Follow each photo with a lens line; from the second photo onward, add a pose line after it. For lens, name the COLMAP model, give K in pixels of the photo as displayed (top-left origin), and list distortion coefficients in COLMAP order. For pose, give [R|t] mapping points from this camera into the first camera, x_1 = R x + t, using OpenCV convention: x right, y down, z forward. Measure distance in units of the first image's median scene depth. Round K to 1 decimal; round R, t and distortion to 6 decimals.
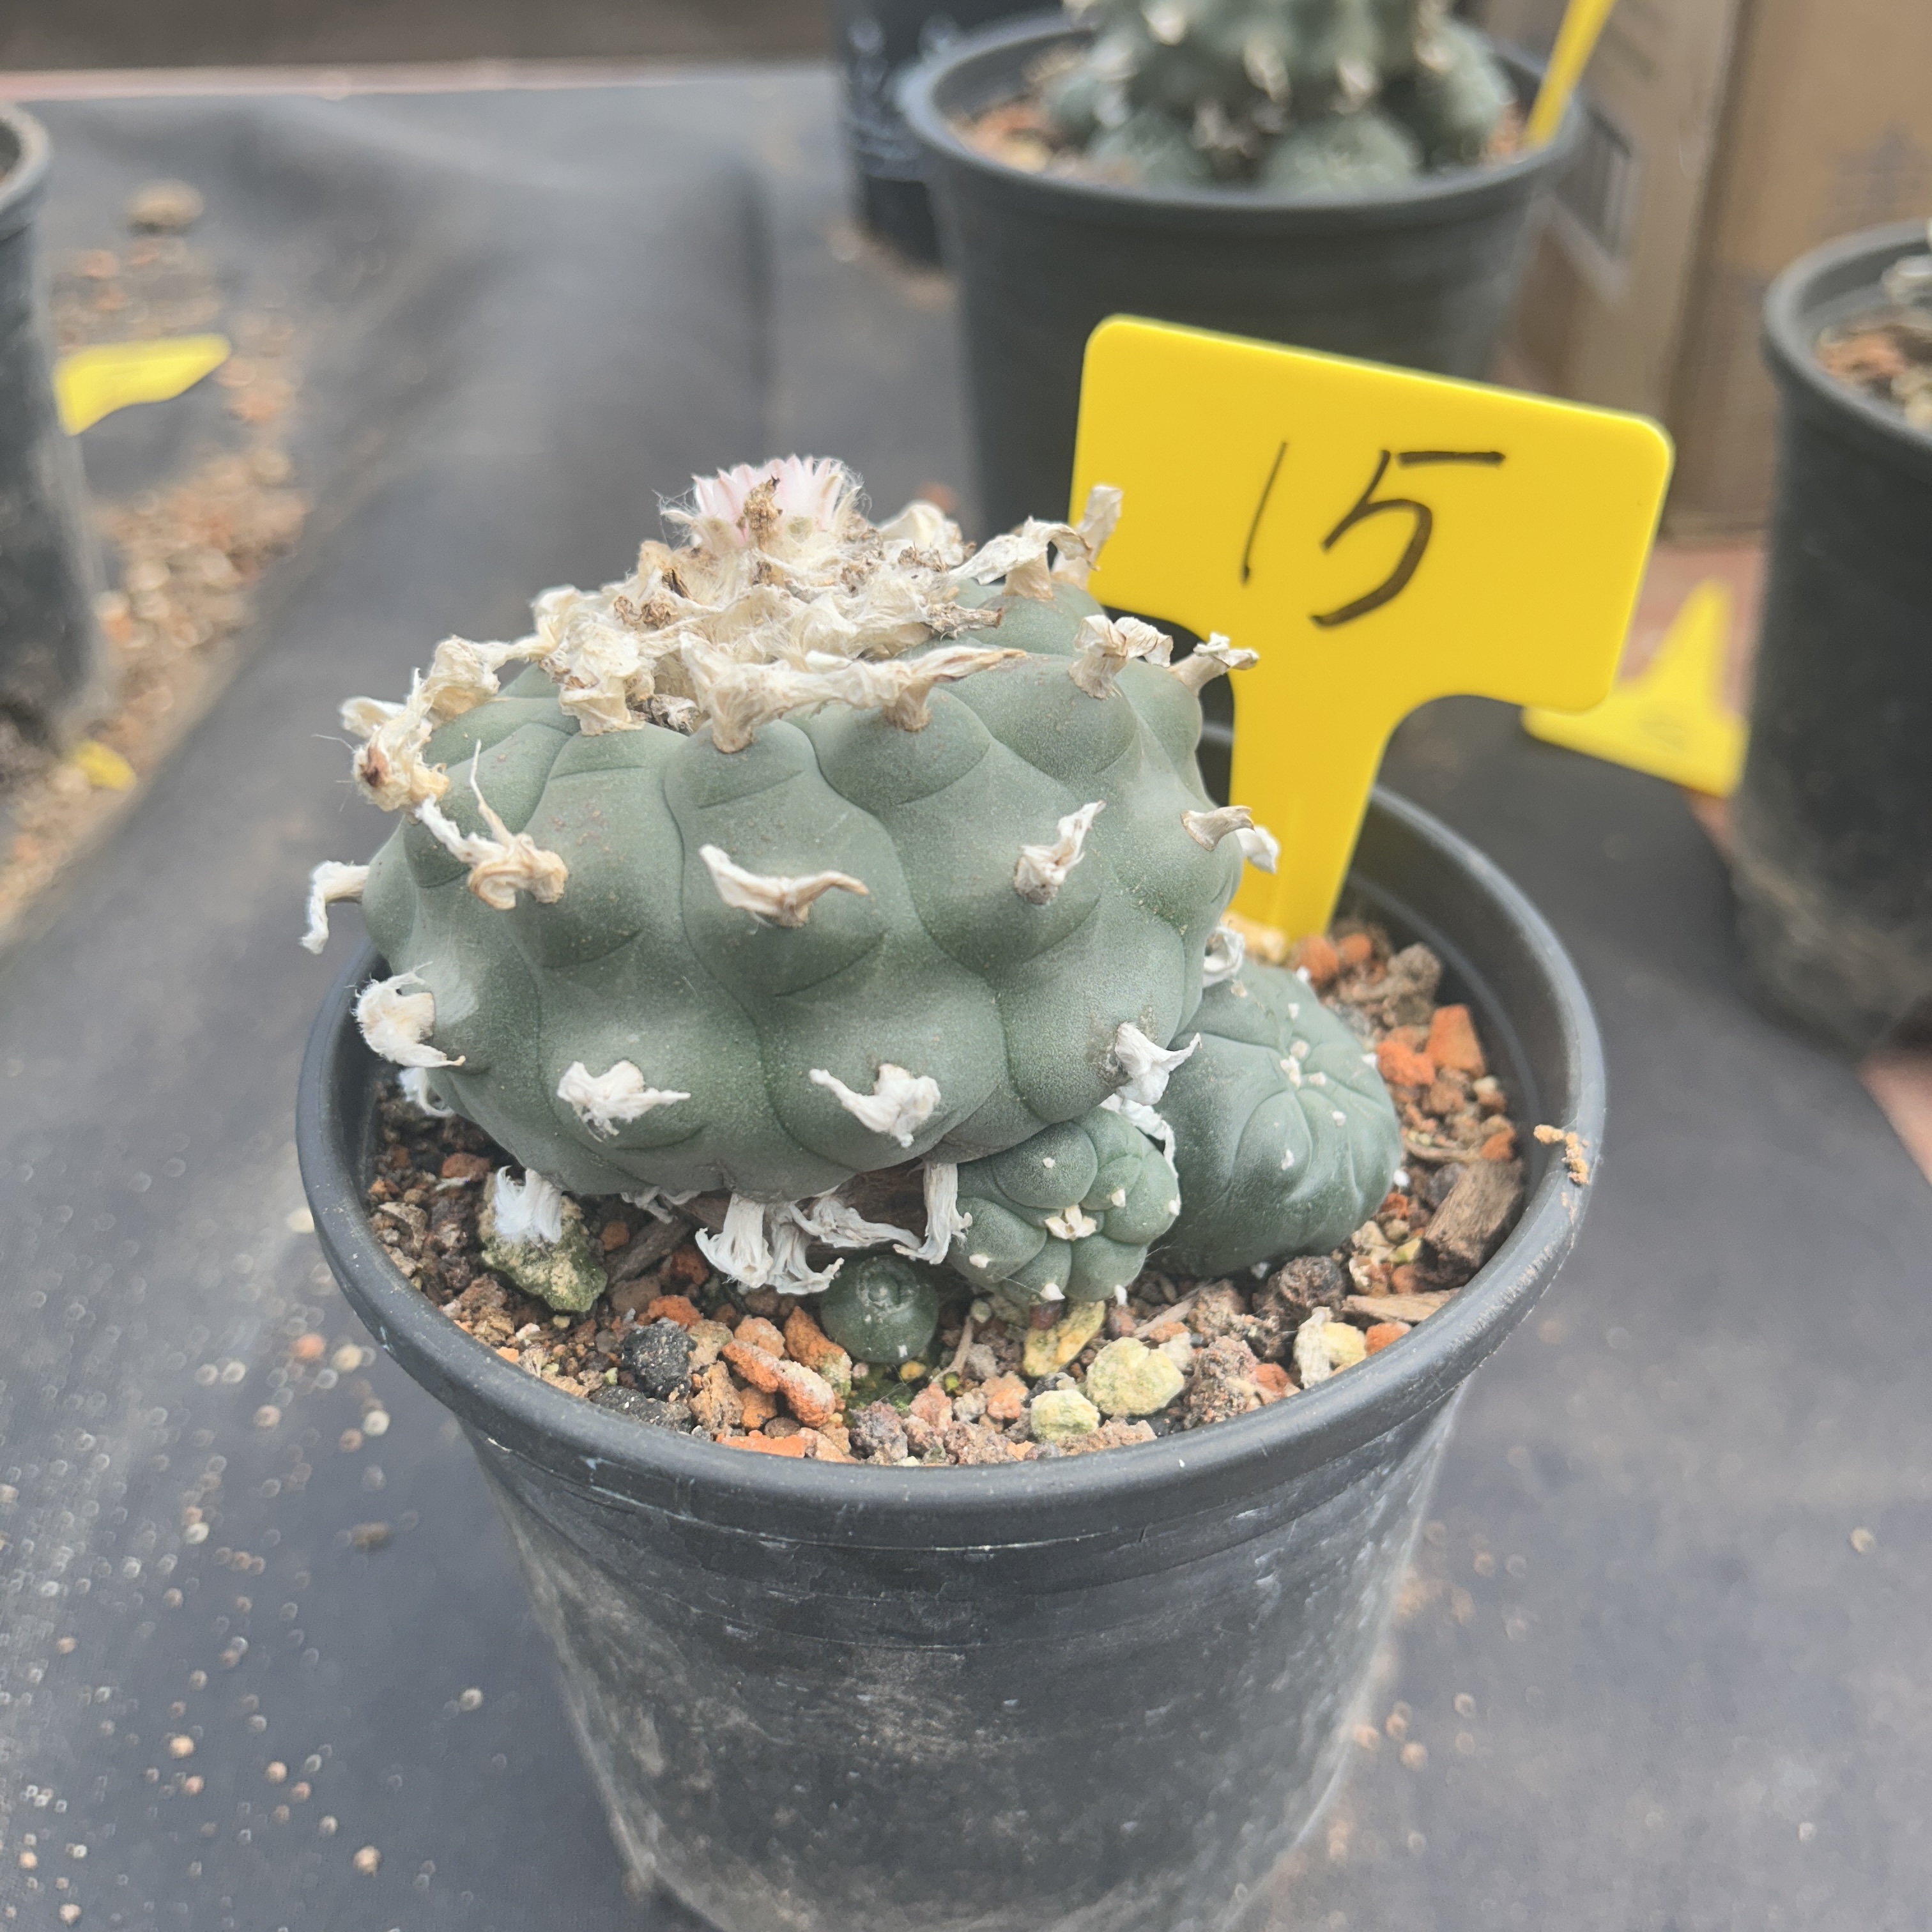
lens RADIAL K [[2034.3, 0, 1037.1], [0, 2034.3, 969.9], [0, 0, 1]] dist [0.054447, -0.119950]
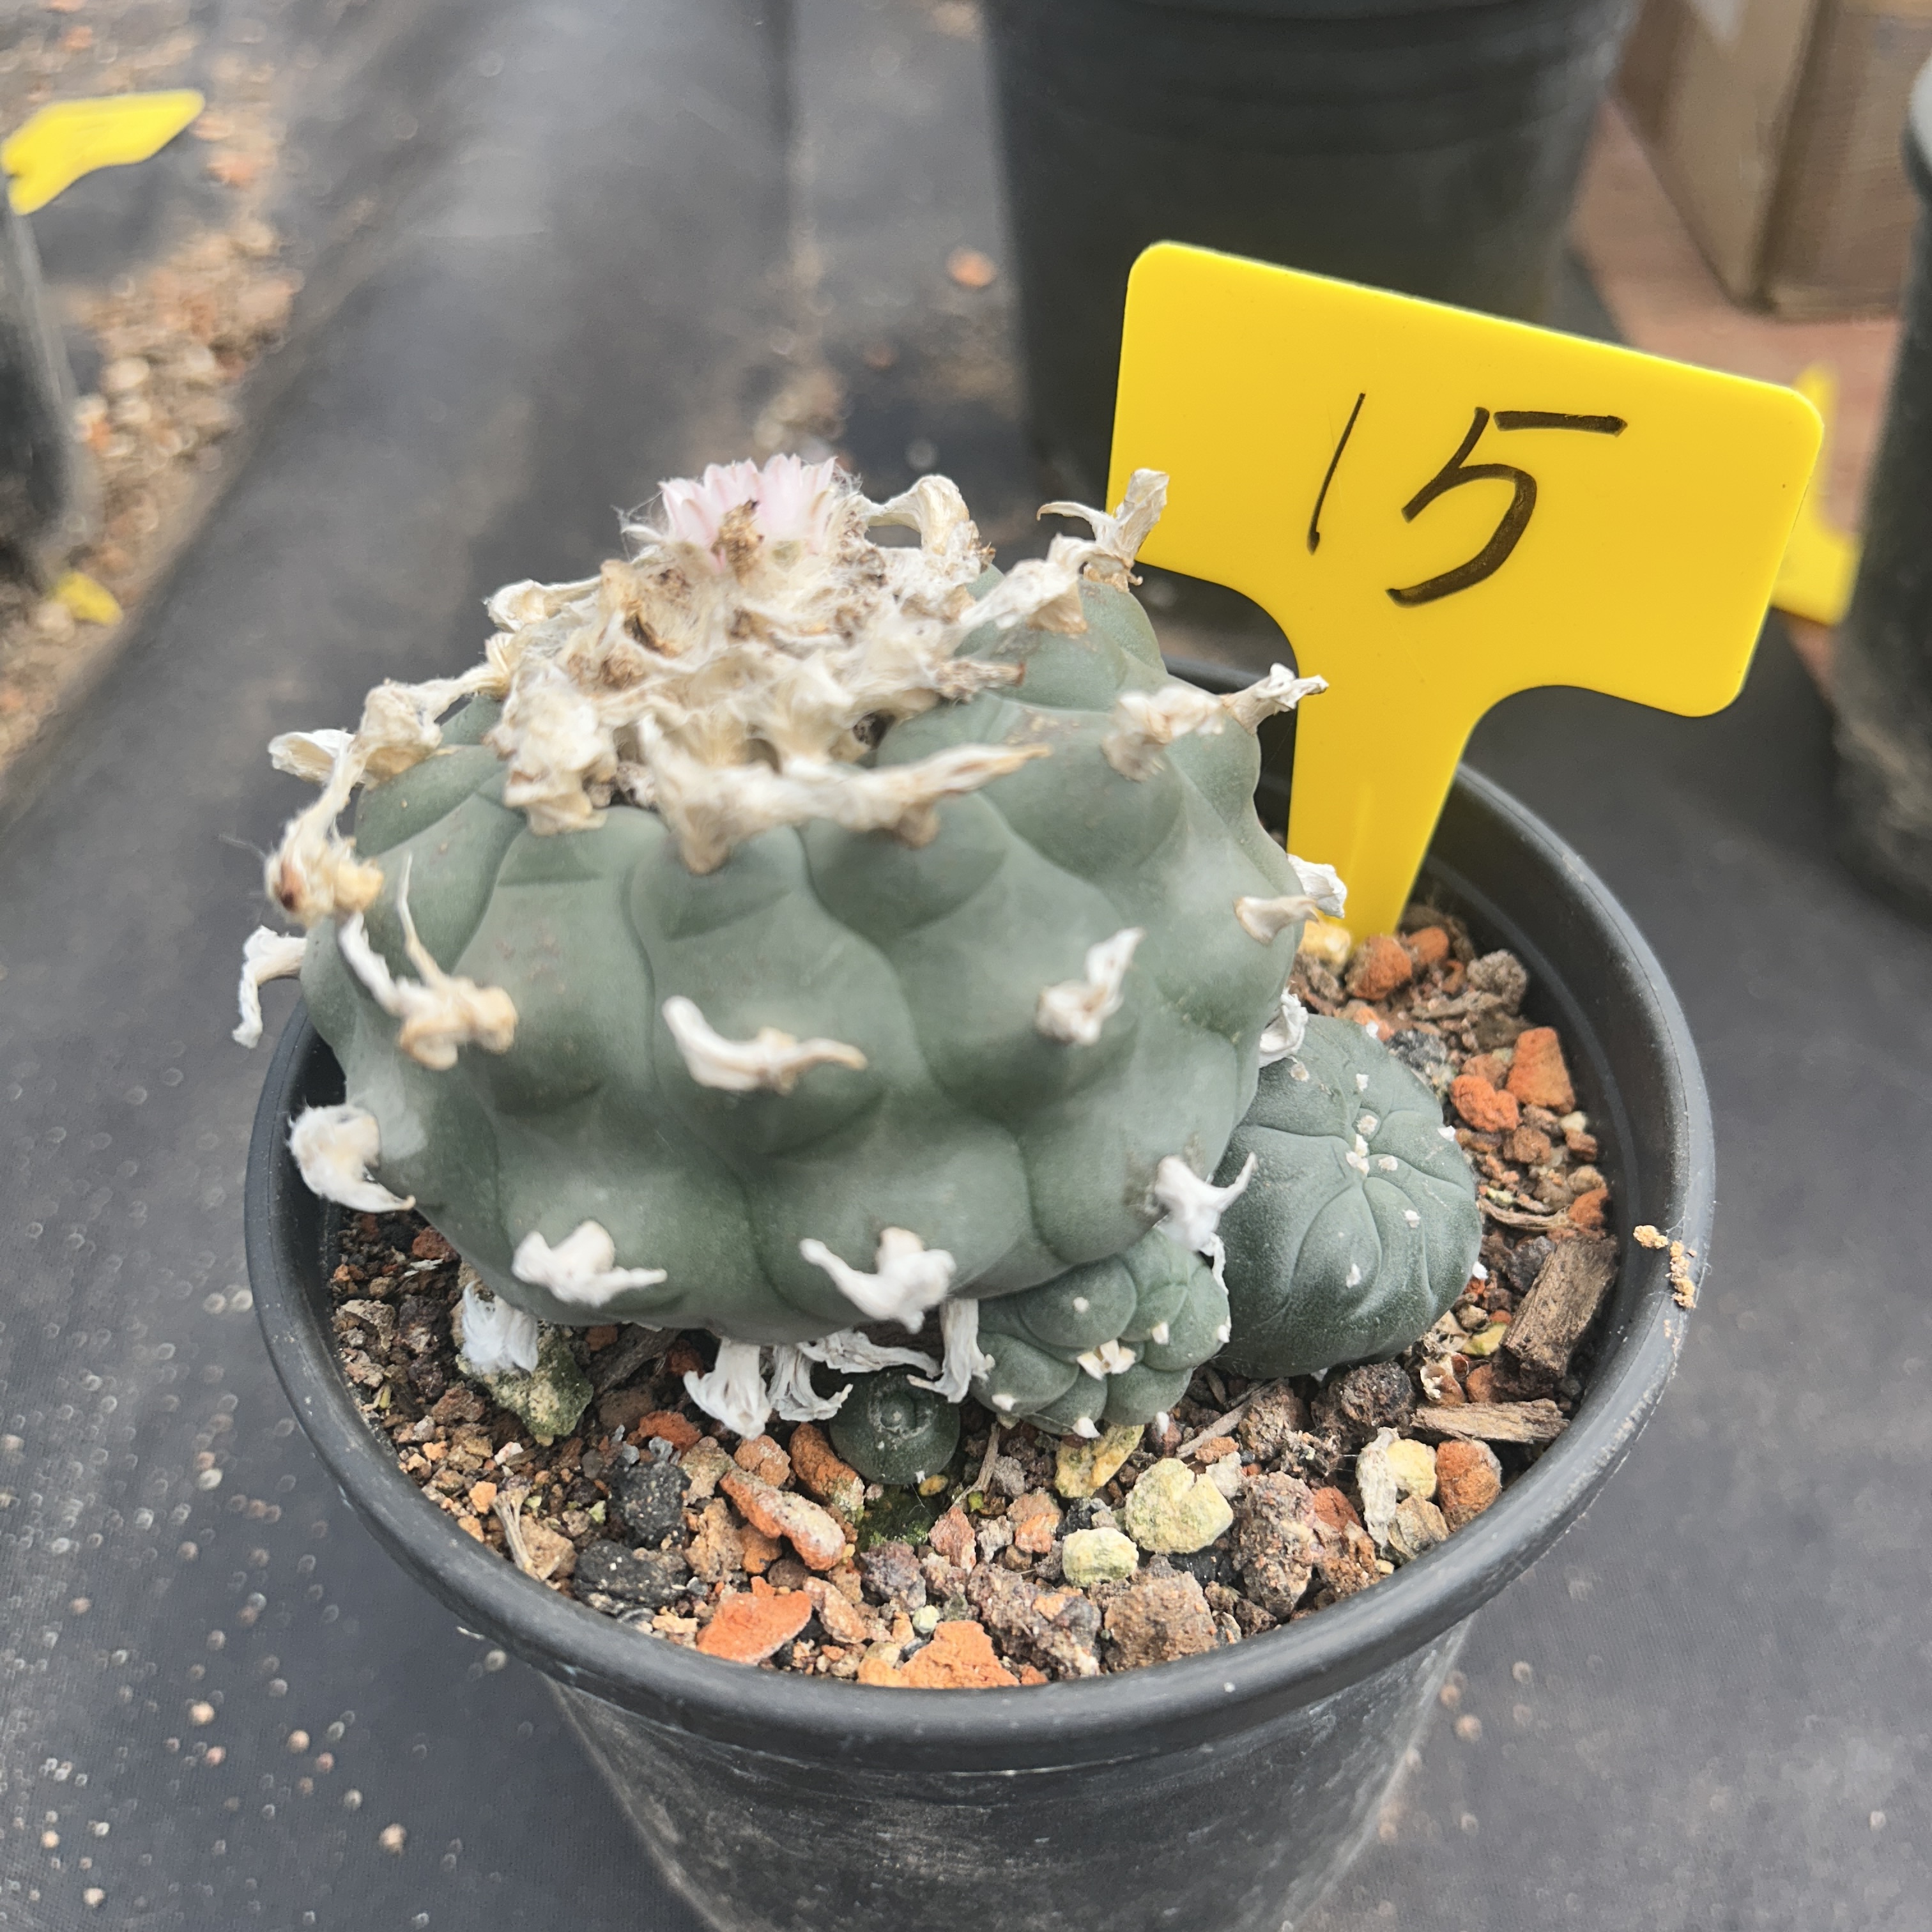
lens RADIAL K [[2047.9, 0, 1036.8], [0, 2047.9, 965.7], [0, 0, 1]] dist [0.028471, -0.086119]
pose [[0.999679, -0.001459, -0.025297, 0.008559], [0.005103, 0.989480, 0.144578, -0.163812], [0.024819, -0.144660, 0.989170, 0.133577]]
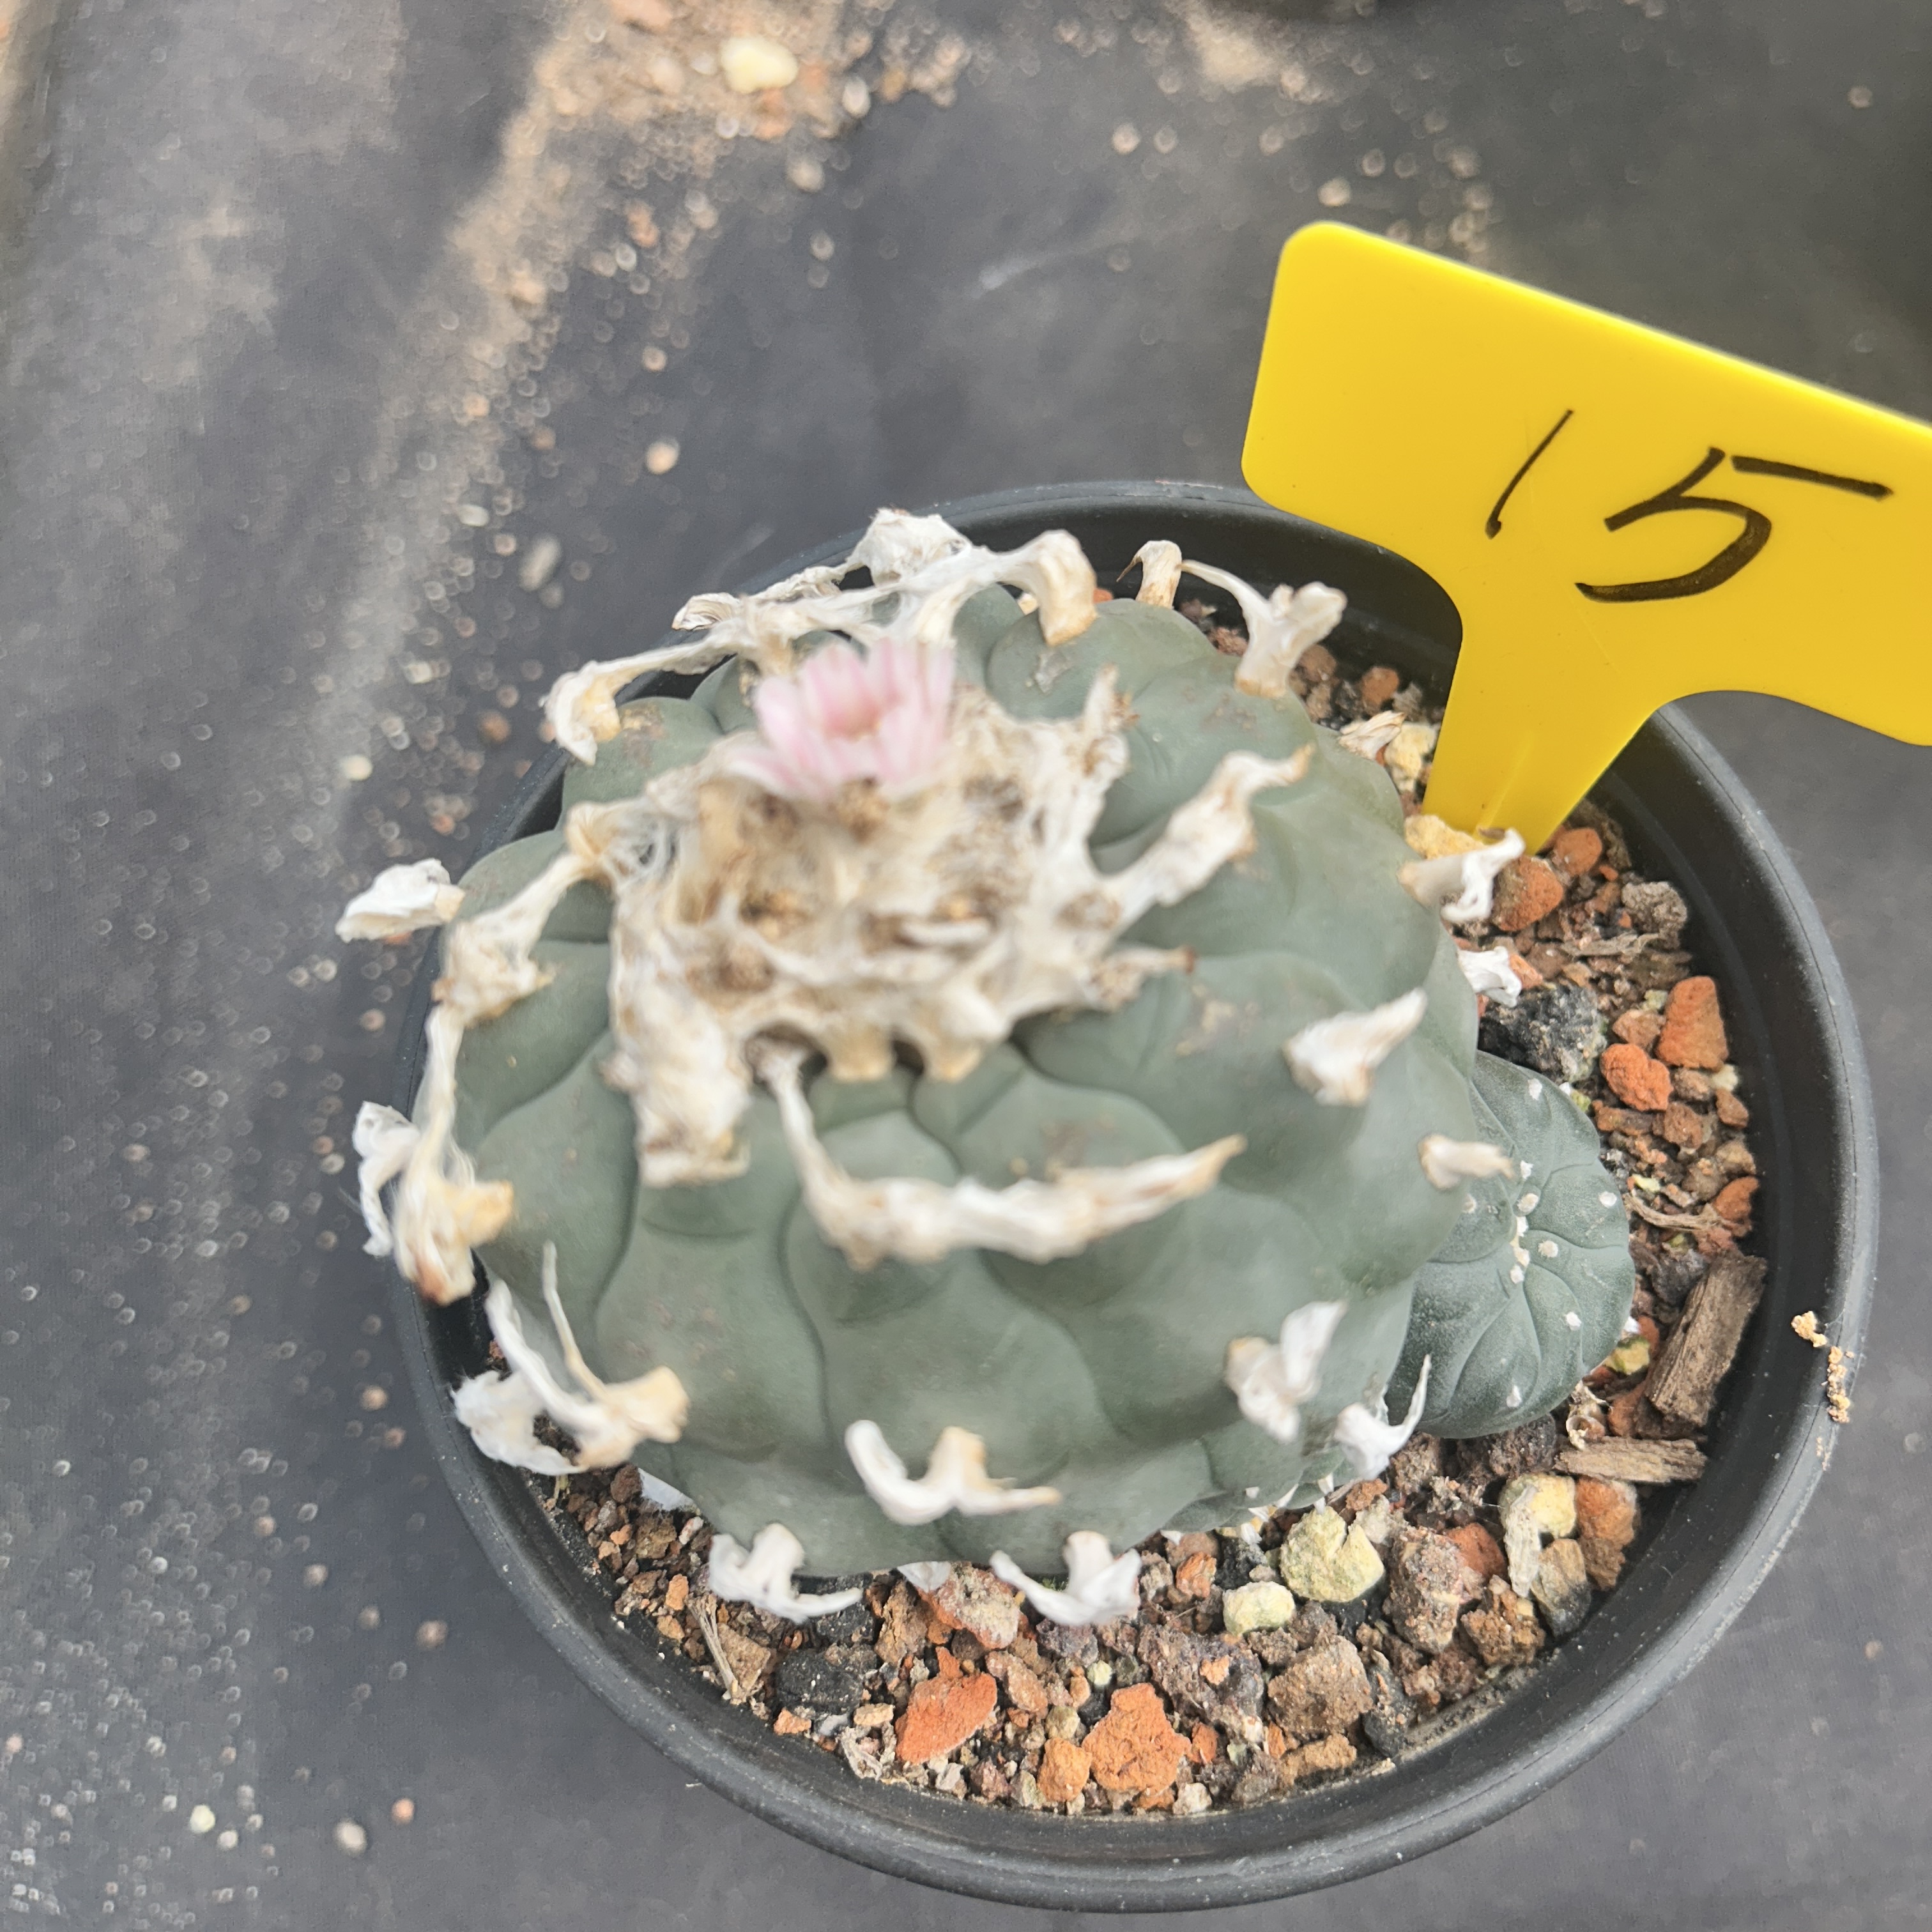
lens RADIAL K [[2073.5, 0, 1040.7], [0, 2073.5, 976.9], [0, 0, 1]] dist [-0.021991, 0.002673]
pose [[0.998962, -0.031809, -0.032609, -0.045936], [0.044617, 0.827624, 0.559507, -0.555162], [0.009191, -0.560381, 0.828184, 0.342447]]
